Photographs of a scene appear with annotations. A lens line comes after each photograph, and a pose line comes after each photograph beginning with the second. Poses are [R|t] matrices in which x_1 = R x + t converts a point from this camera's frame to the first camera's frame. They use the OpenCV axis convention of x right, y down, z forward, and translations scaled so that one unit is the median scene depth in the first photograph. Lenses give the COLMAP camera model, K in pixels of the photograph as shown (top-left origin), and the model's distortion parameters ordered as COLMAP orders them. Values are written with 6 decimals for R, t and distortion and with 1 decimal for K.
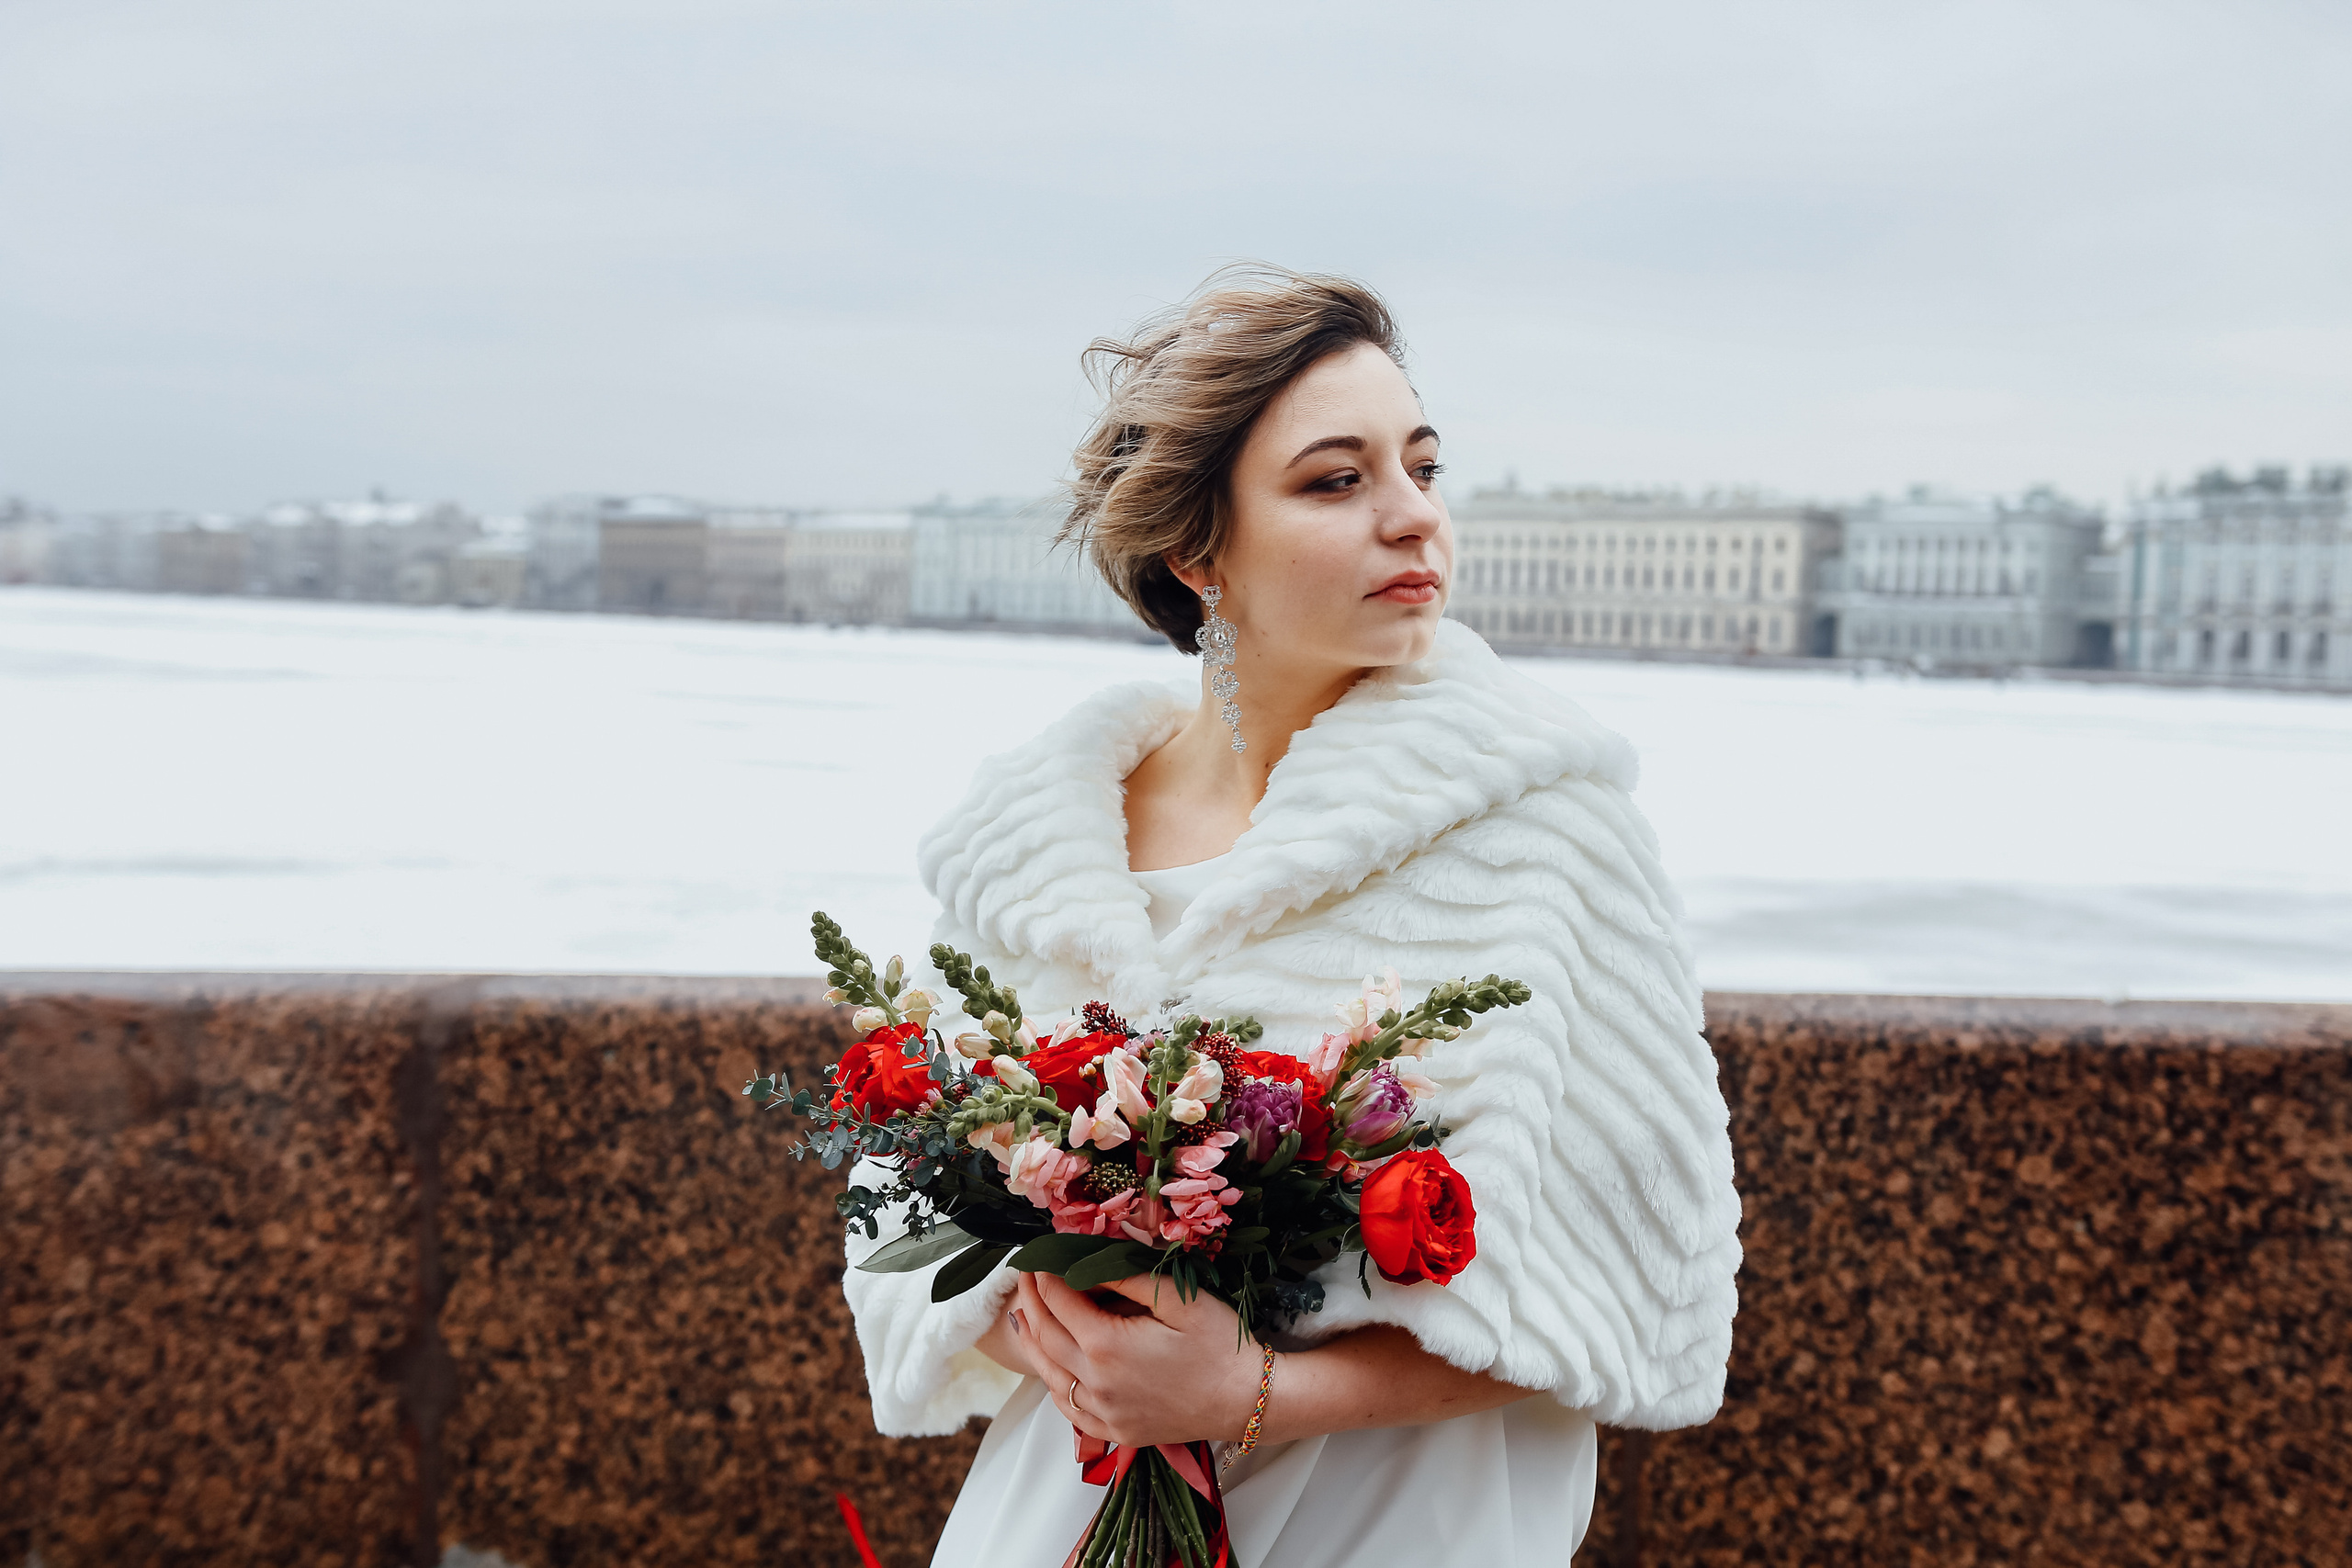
lens RADIAL K [[2976.1, 0, 1196.5], [0, 2976.1, 785.2], [0, 0, 1]] dist [0.060196, 0.000000]
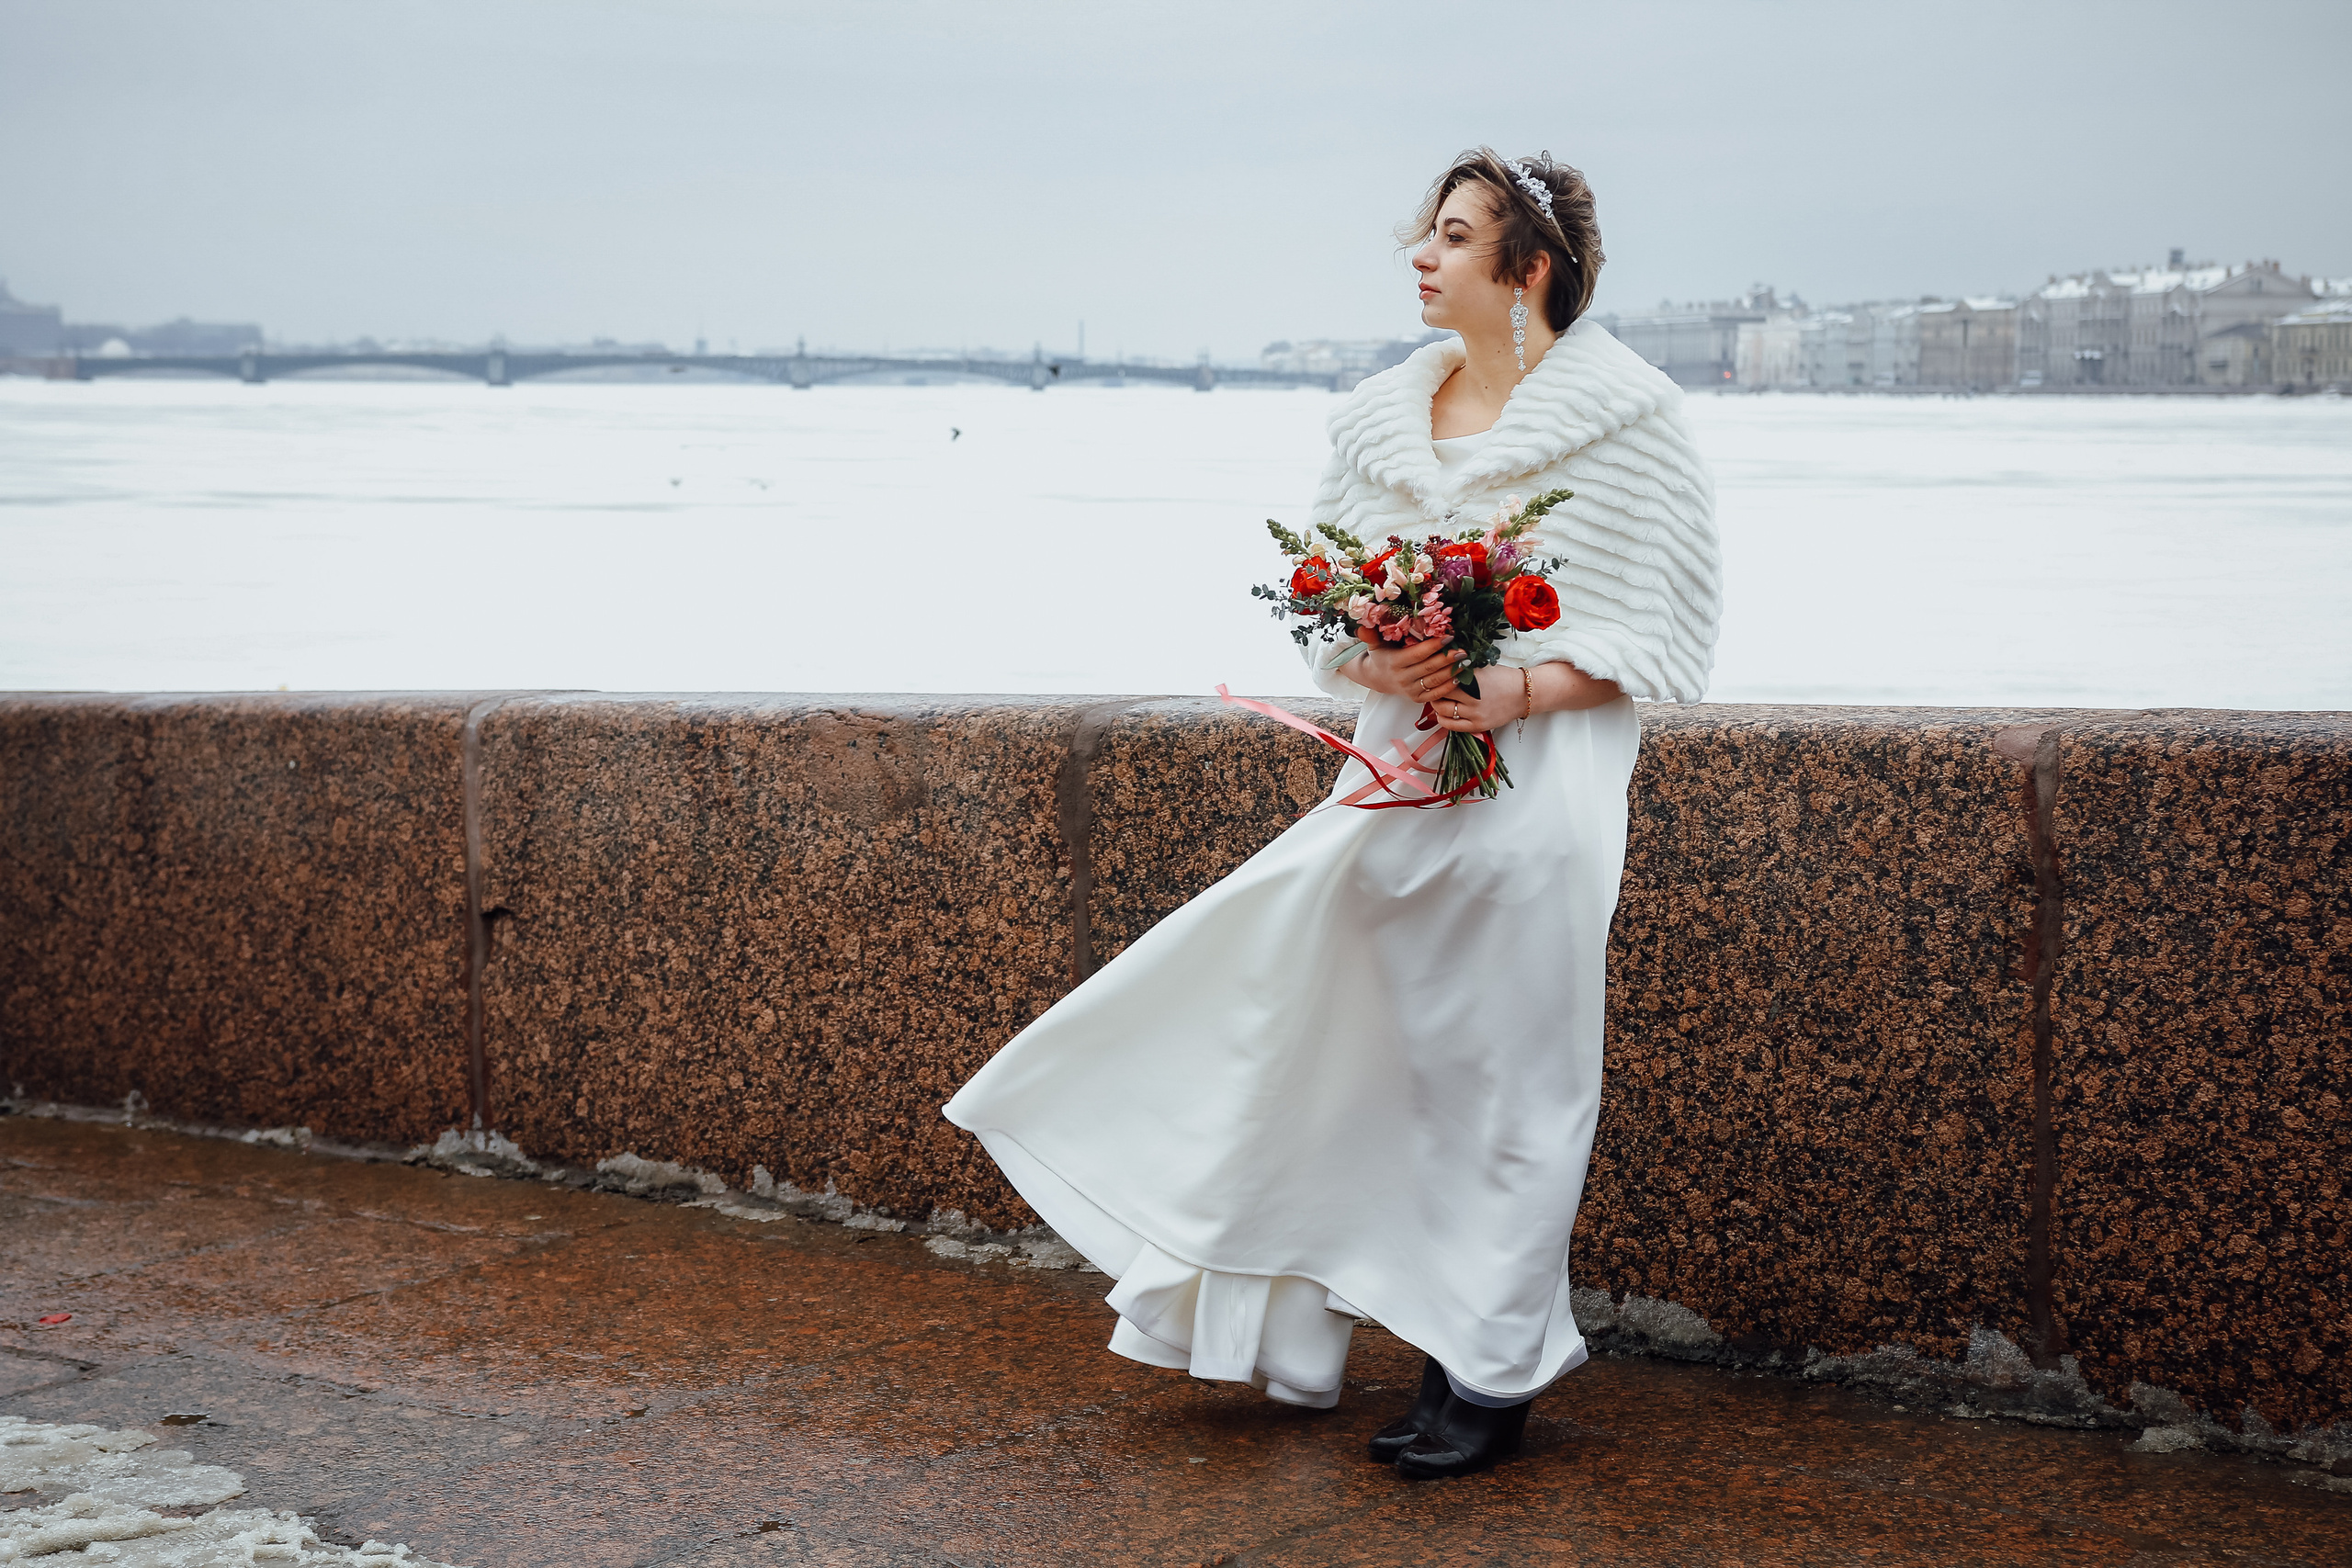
lens RADIAL K [[3799.4, 0, 1211.3], [0, 3799.4, 894.7], [0, 0, 1]] dist [0.095522, 0.000000]
pose [[0.845621, 0.031307, -0.532864, 0.551245], [0.004785, 0.997794, 0.066216, 0.045991], [0.533762, -0.058543, 0.843606, -0.181097]]
